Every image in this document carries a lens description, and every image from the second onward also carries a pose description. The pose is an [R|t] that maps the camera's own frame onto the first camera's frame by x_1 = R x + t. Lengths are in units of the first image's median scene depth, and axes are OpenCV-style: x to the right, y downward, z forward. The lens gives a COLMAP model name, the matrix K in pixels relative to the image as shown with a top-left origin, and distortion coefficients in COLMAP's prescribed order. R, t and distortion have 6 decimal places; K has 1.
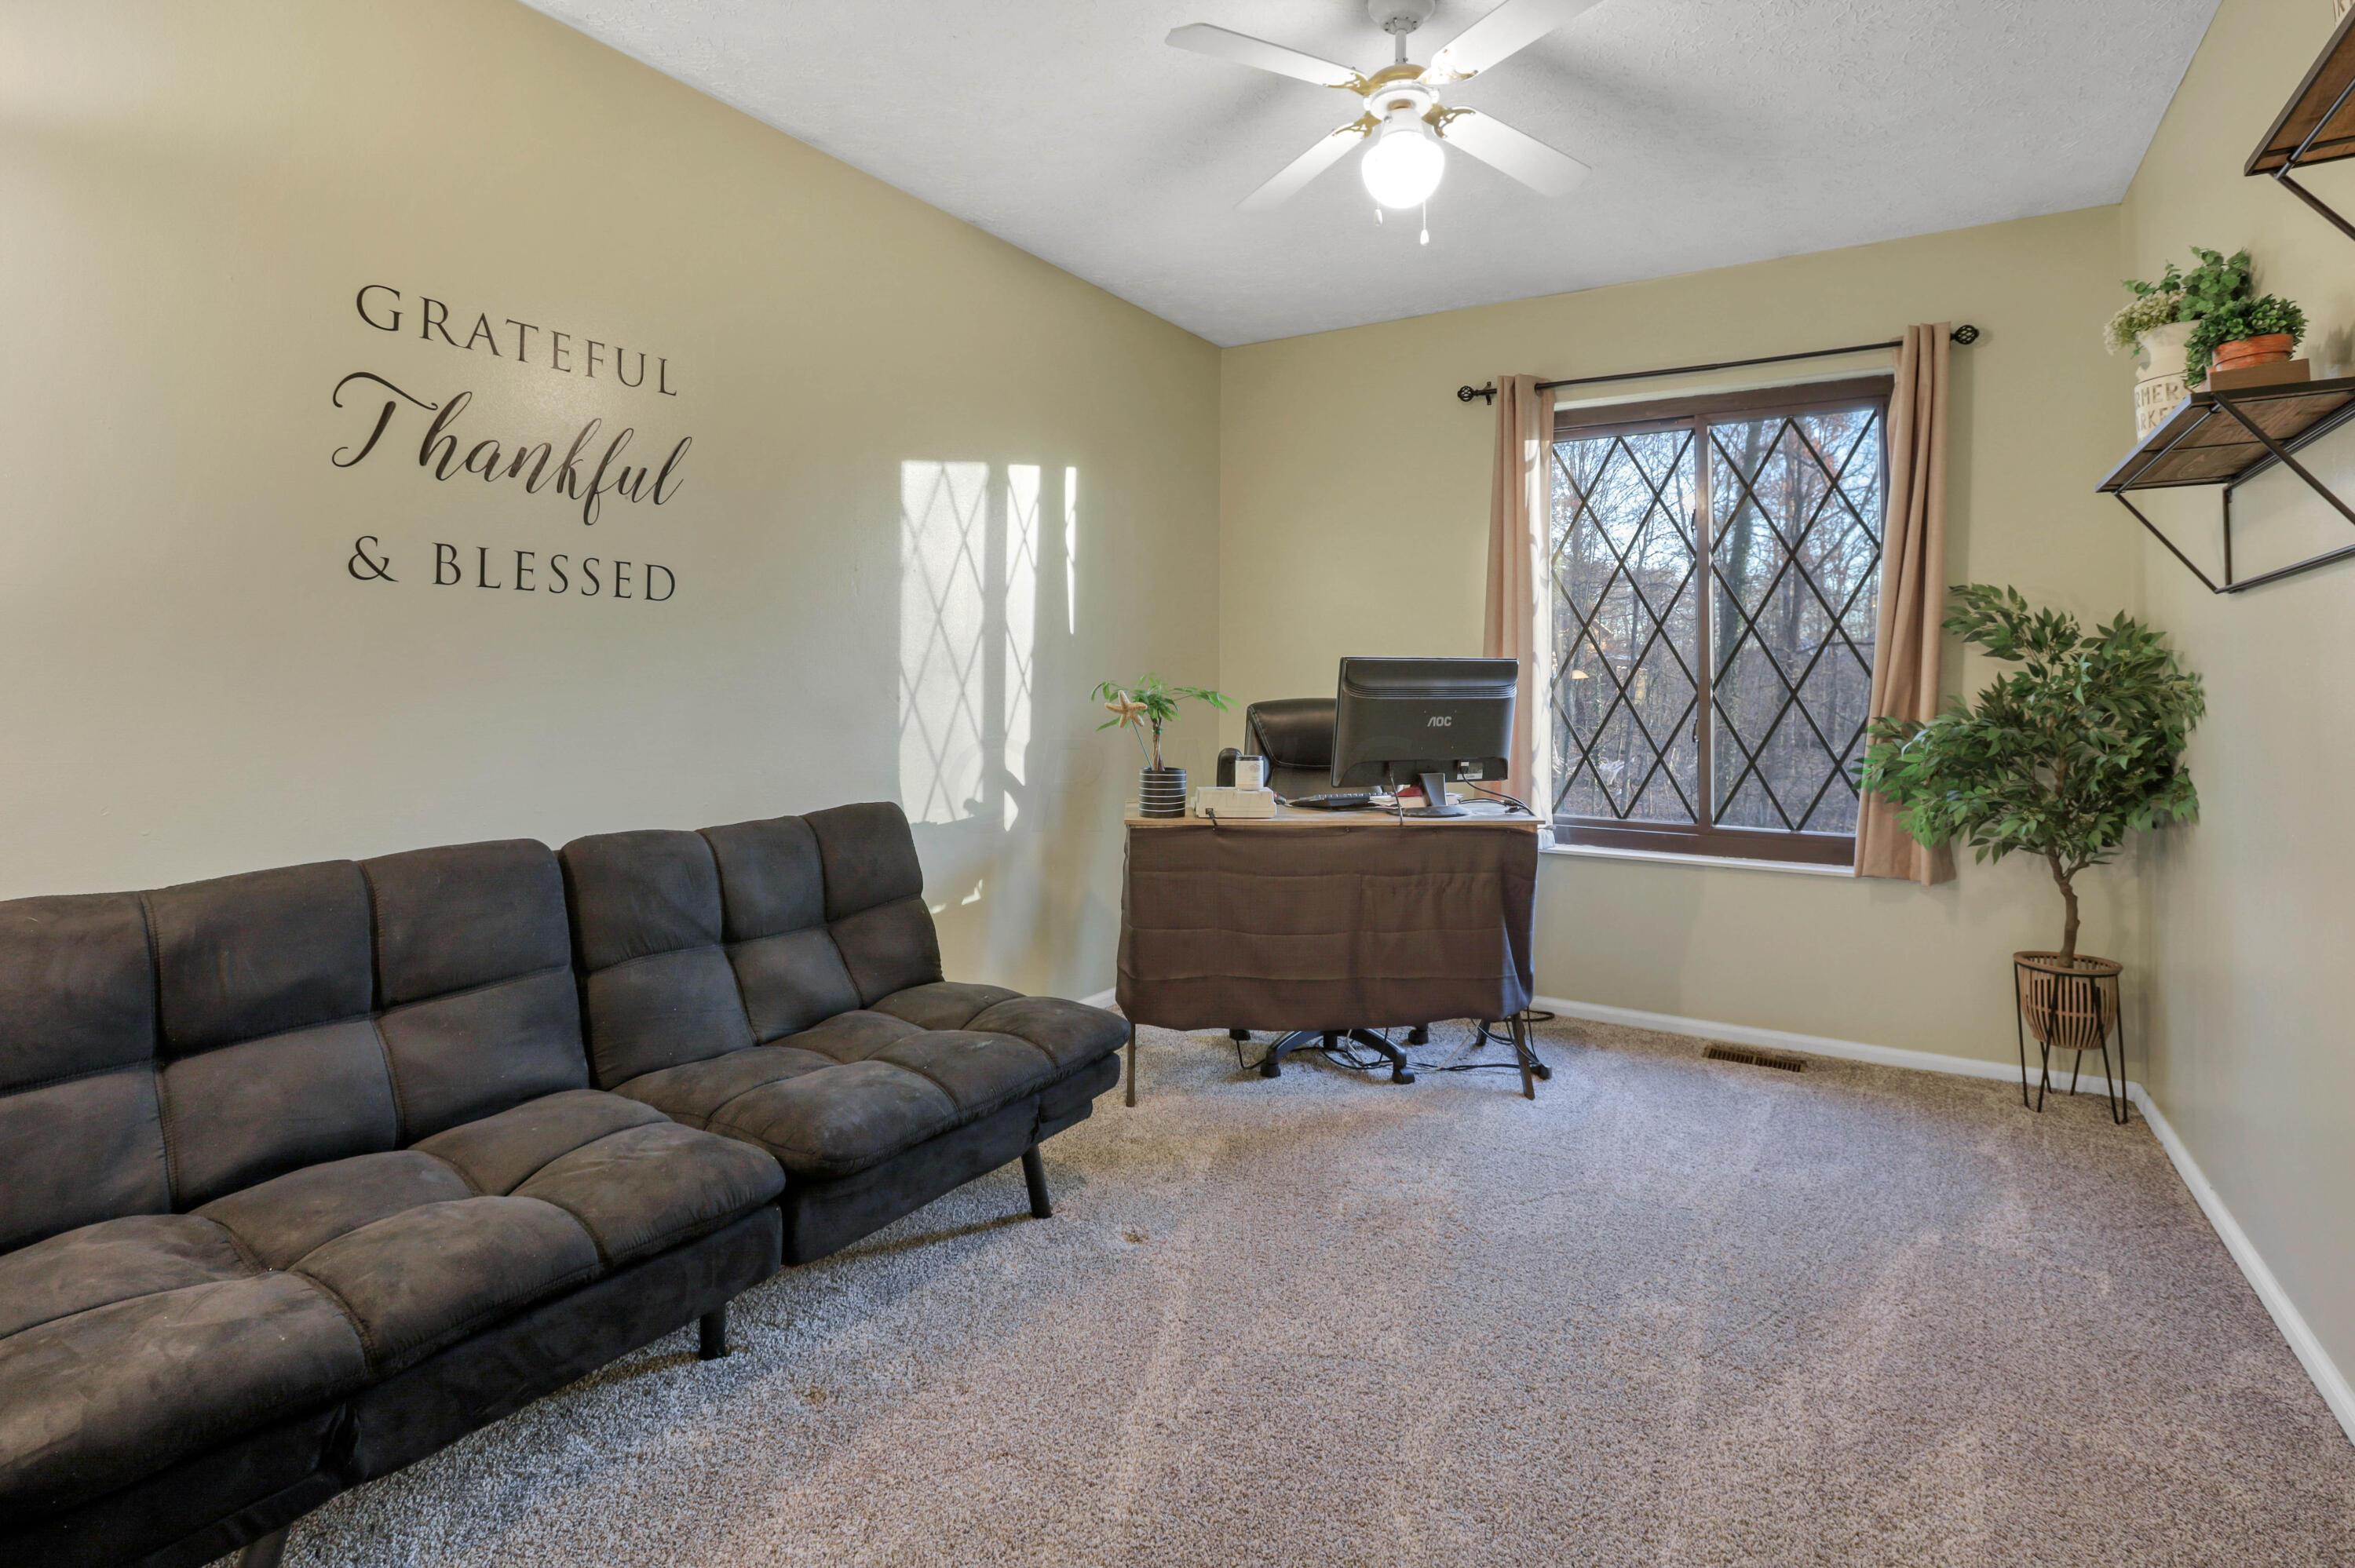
lens RADIAL K [[1163.7, 0, 1177.3], [0, 1163.7, 783.4], [0, 0, 1]] dist [-0.053917, 0.006219]
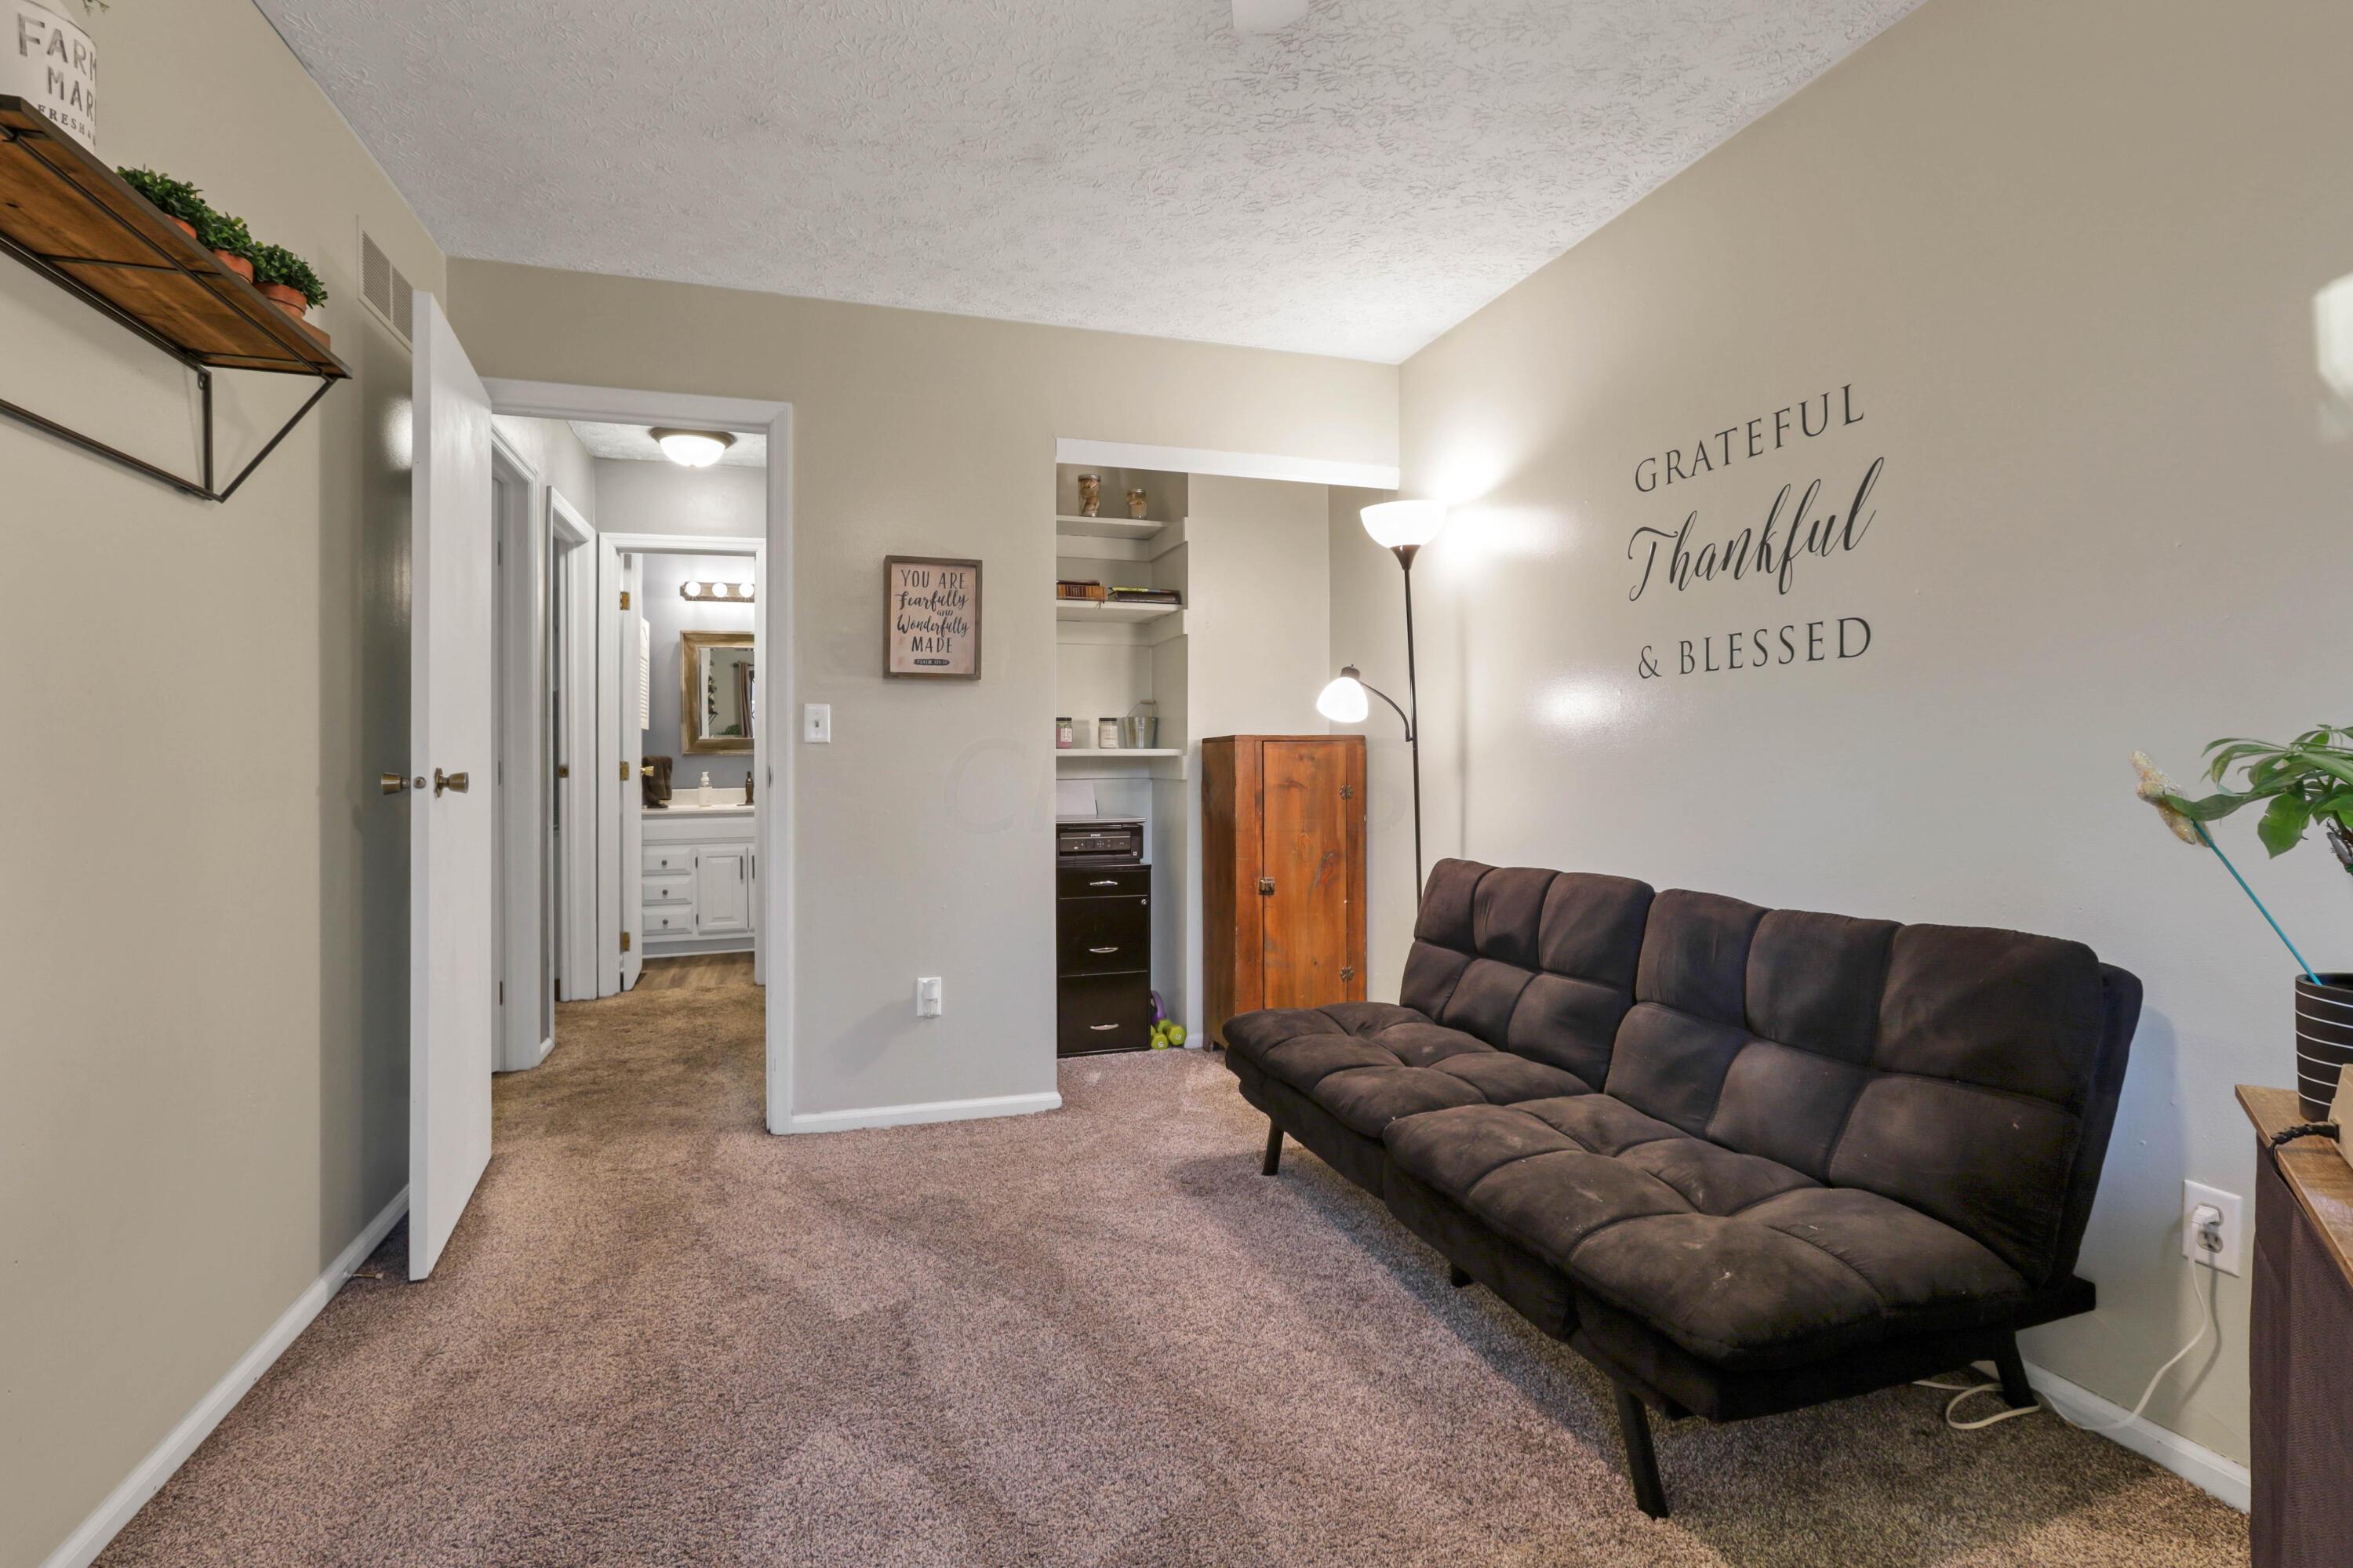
lens RADIAL K [[1162.9, 0, 1178.3], [0, 1162.9, 765.7], [0, 0, 1]] dist [-0.053917, 0.006219]
pose [[-0.670370, 0.007016, -0.741994, 0.605561], [-0.050110, 0.997245, 0.054702, -0.107893], [0.740333, 0.073852, -0.668171, 1.335868]]
